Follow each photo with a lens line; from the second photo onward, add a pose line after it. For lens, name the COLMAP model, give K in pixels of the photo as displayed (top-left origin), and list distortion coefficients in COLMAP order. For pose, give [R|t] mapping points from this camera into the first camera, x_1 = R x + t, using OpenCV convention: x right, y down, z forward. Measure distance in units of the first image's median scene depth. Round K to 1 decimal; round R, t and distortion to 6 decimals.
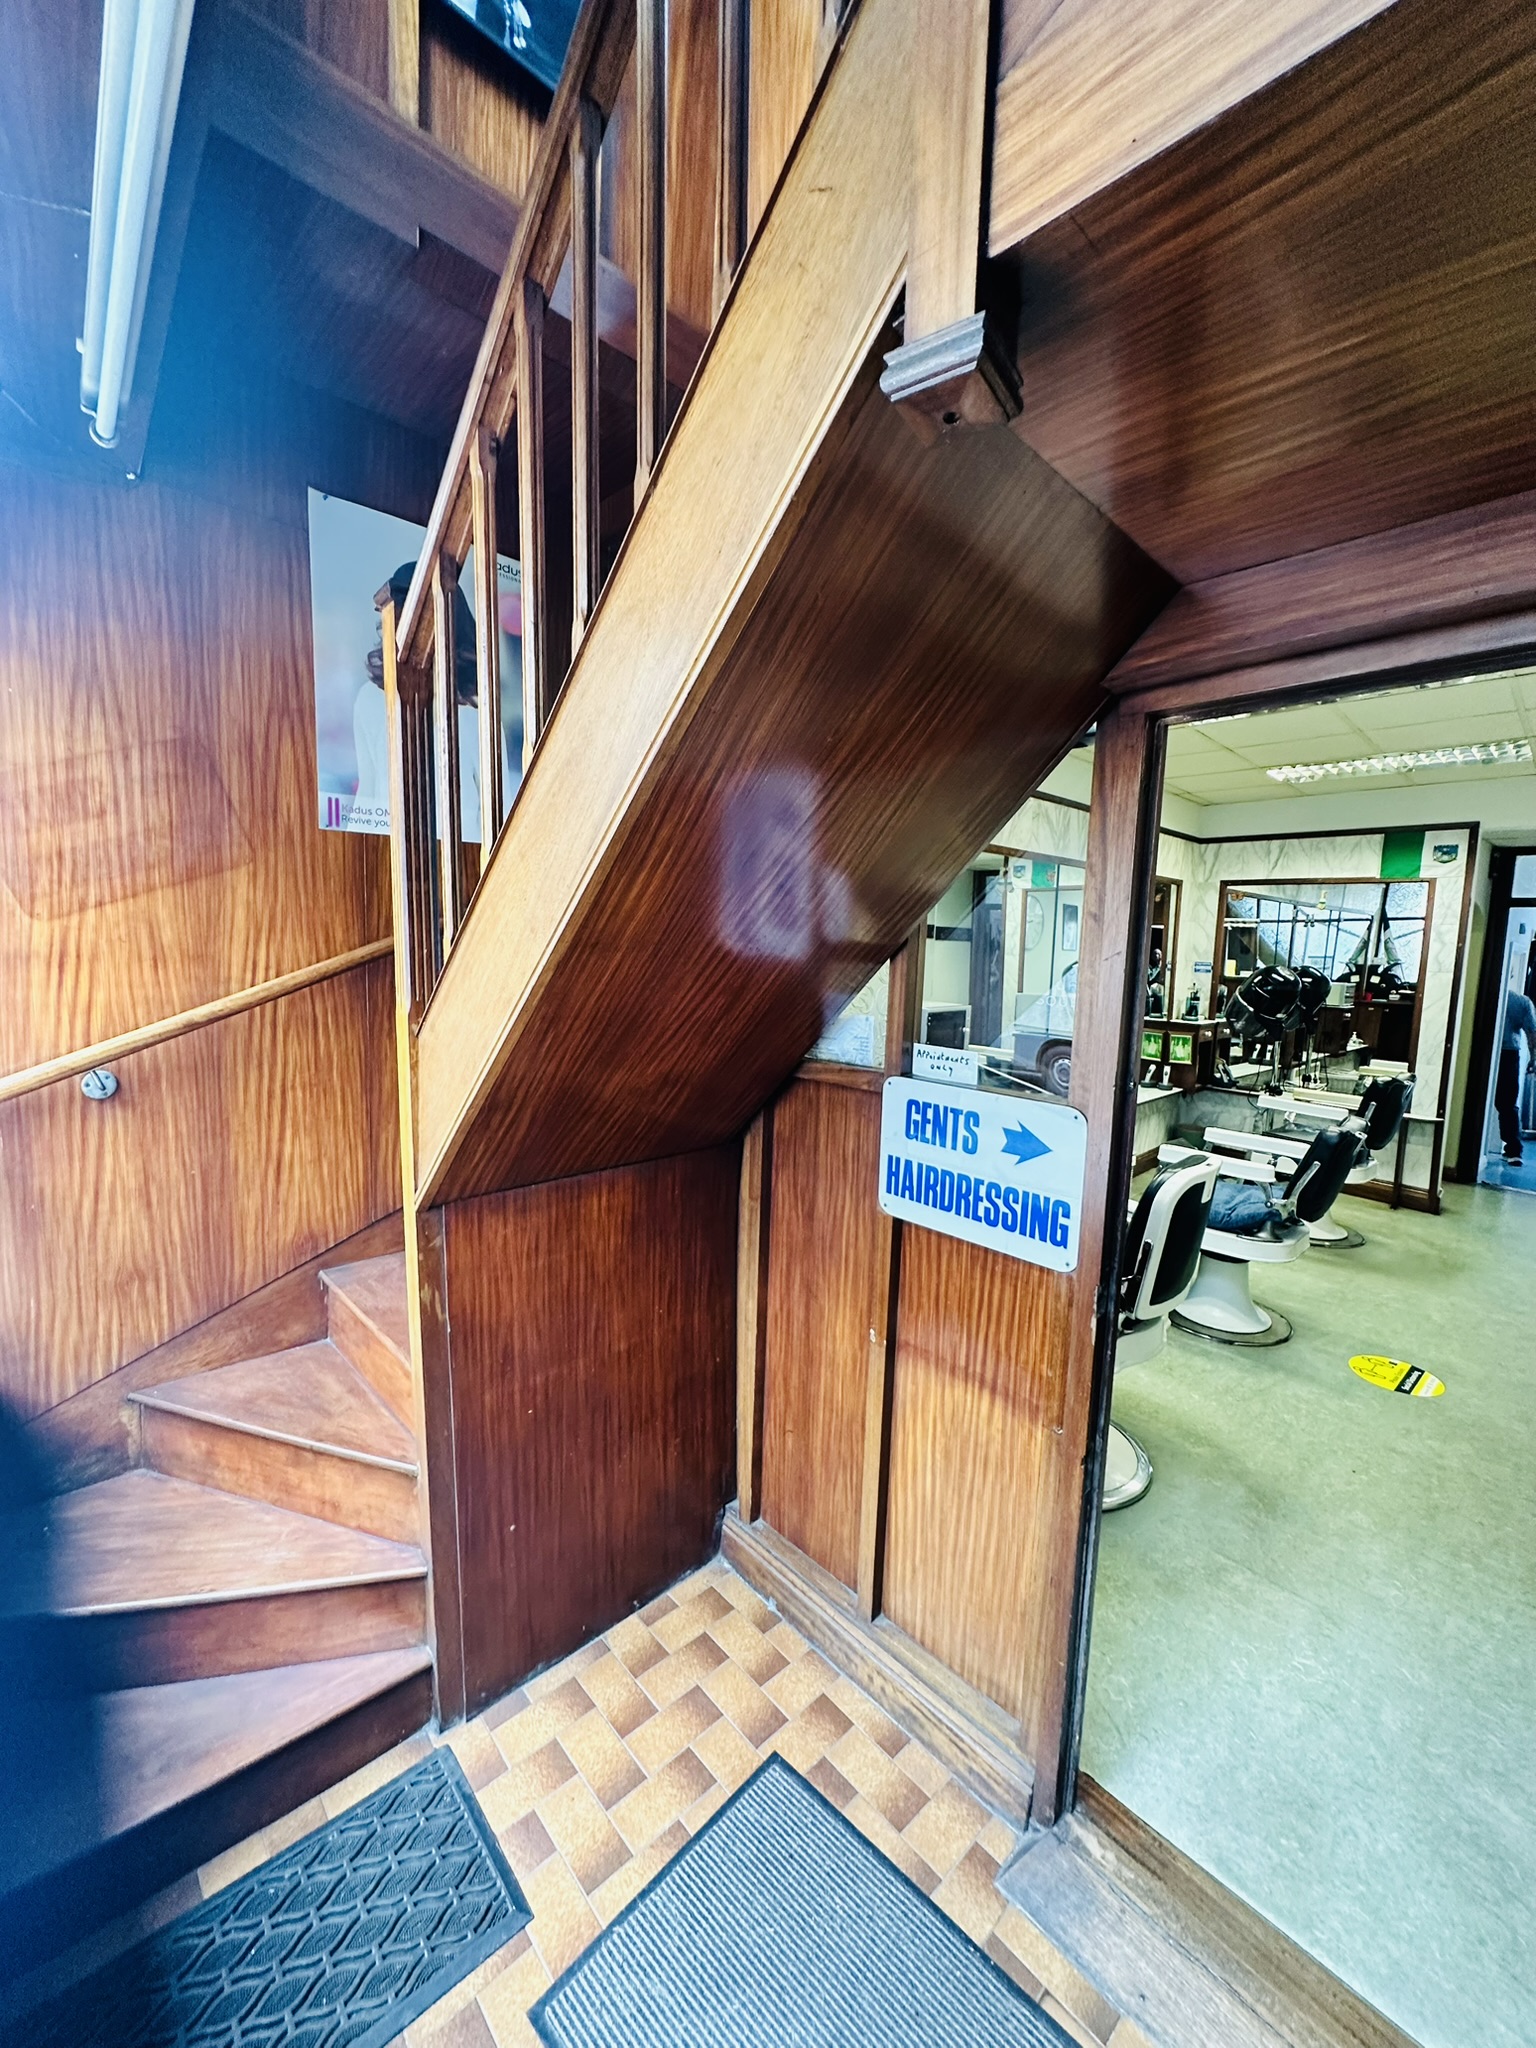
lens RADIAL K [[817.6, 0, 769.8], [0, 817.6, 1021.6], [0, 0, 1]] dist [-0.002617, 0.000425]
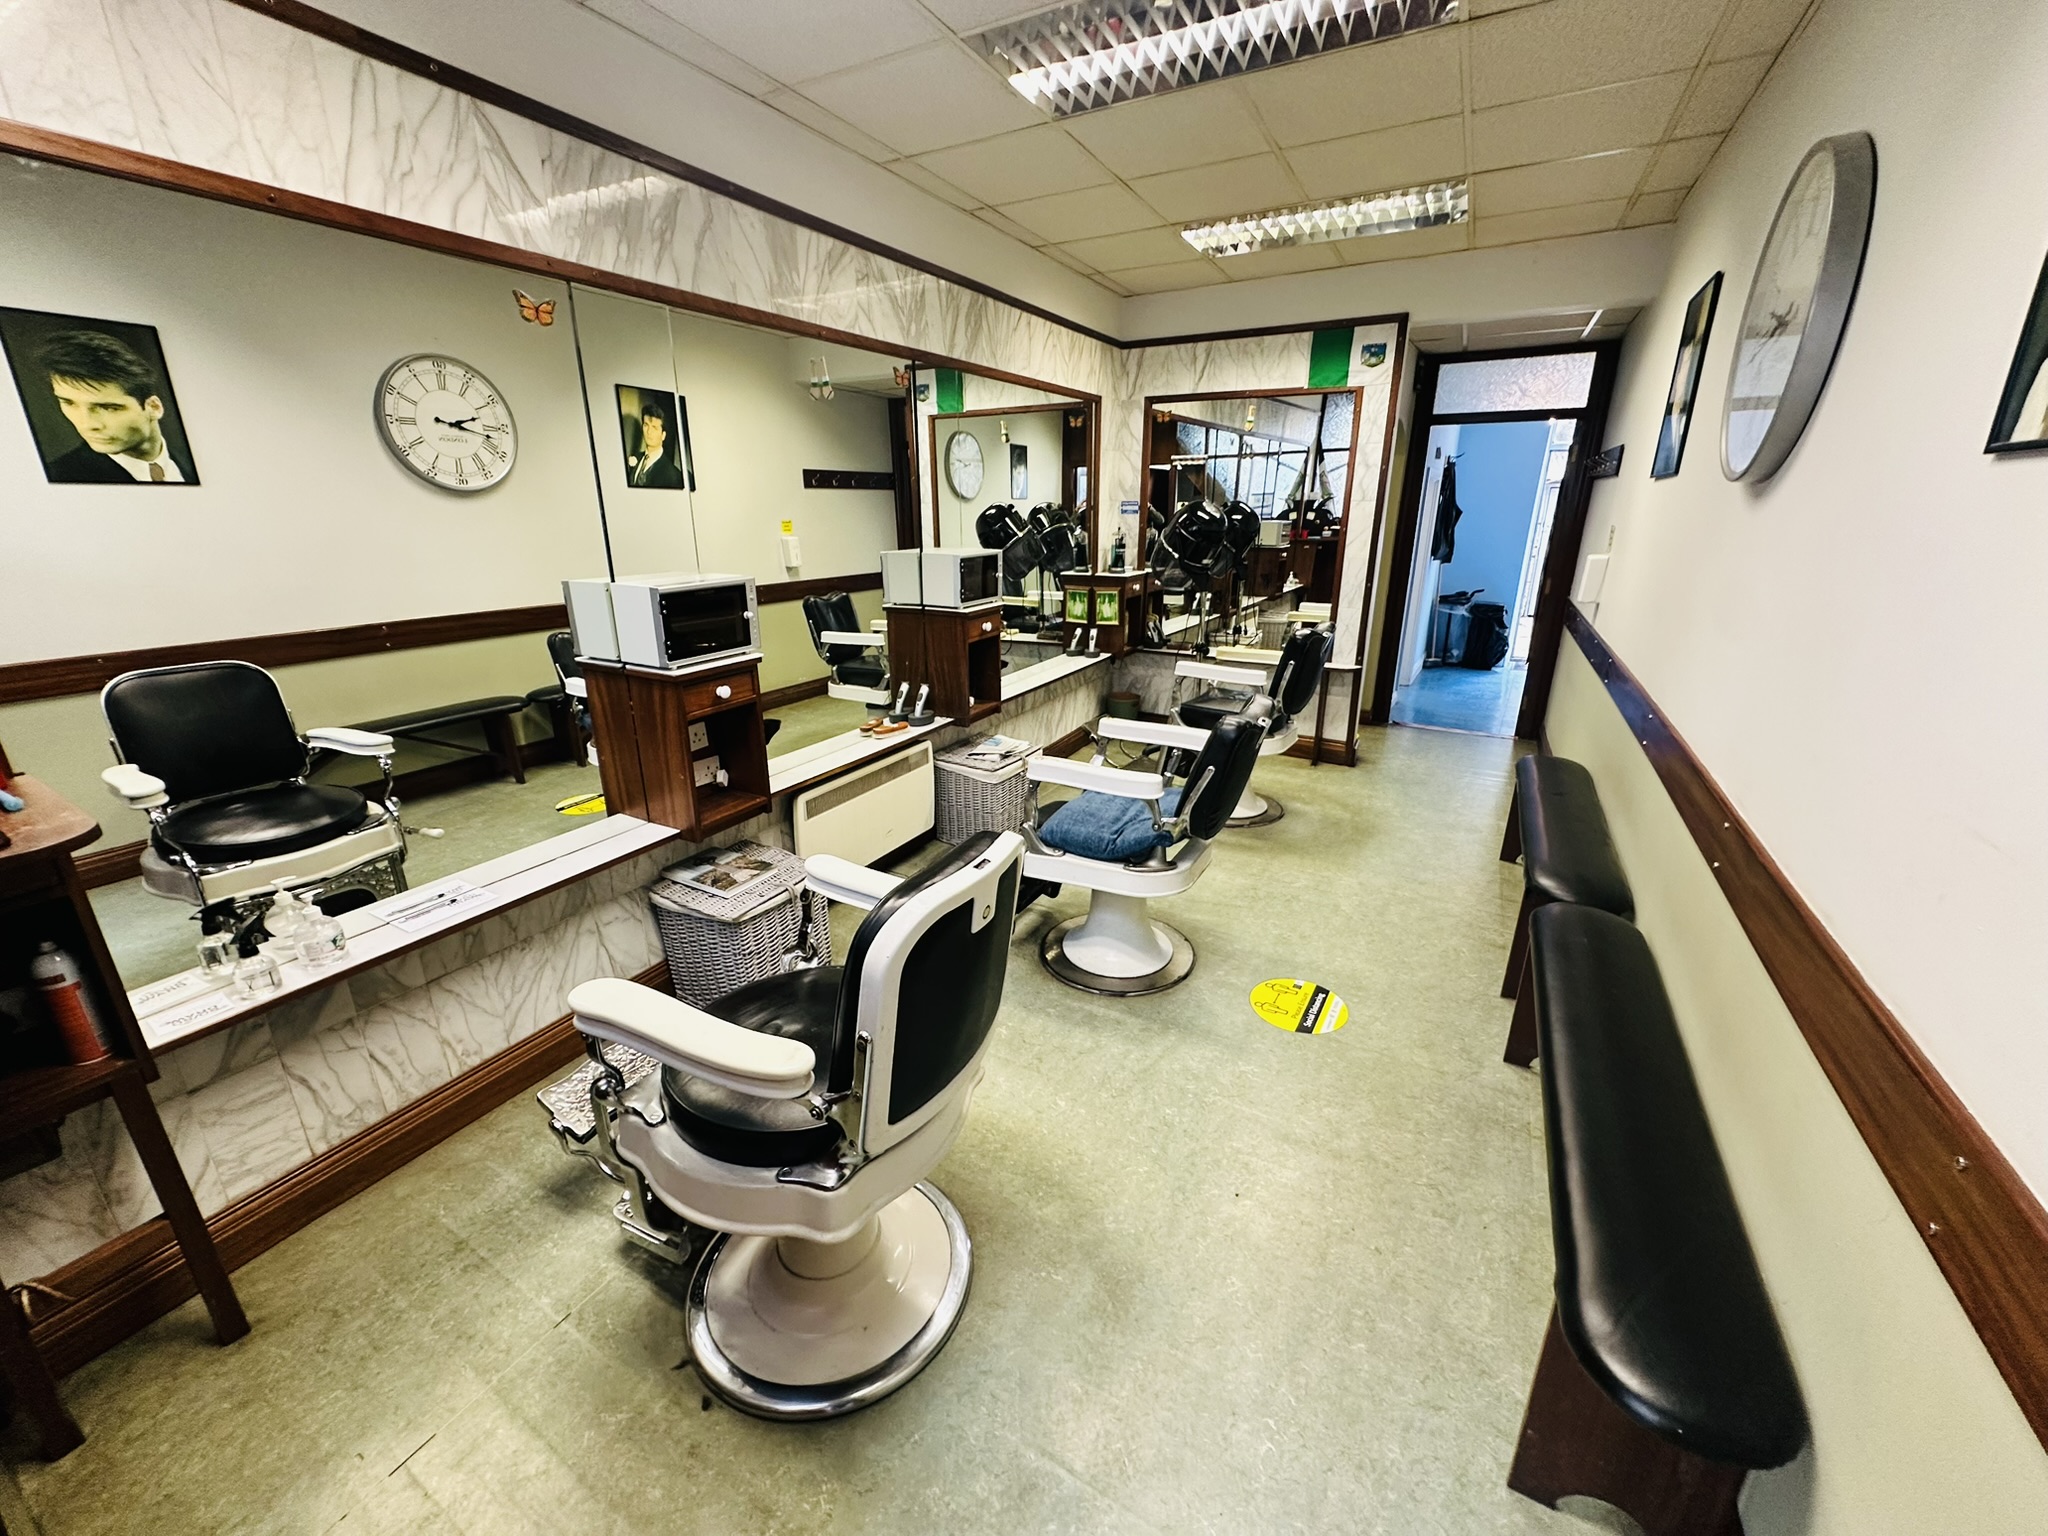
lens RADIAL K [[817.6, 0, 1017.7], [0, 817.6, 769.3], [0, 0, 1]] dist [-0.002617, 0.000425]
pose [[0.954928, -0.125974, 0.268782, 0.179653], [0.063911, 0.971499, 0.228263, -0.003646], [-0.289876, -0.200797, 0.935763, 0.211482]]
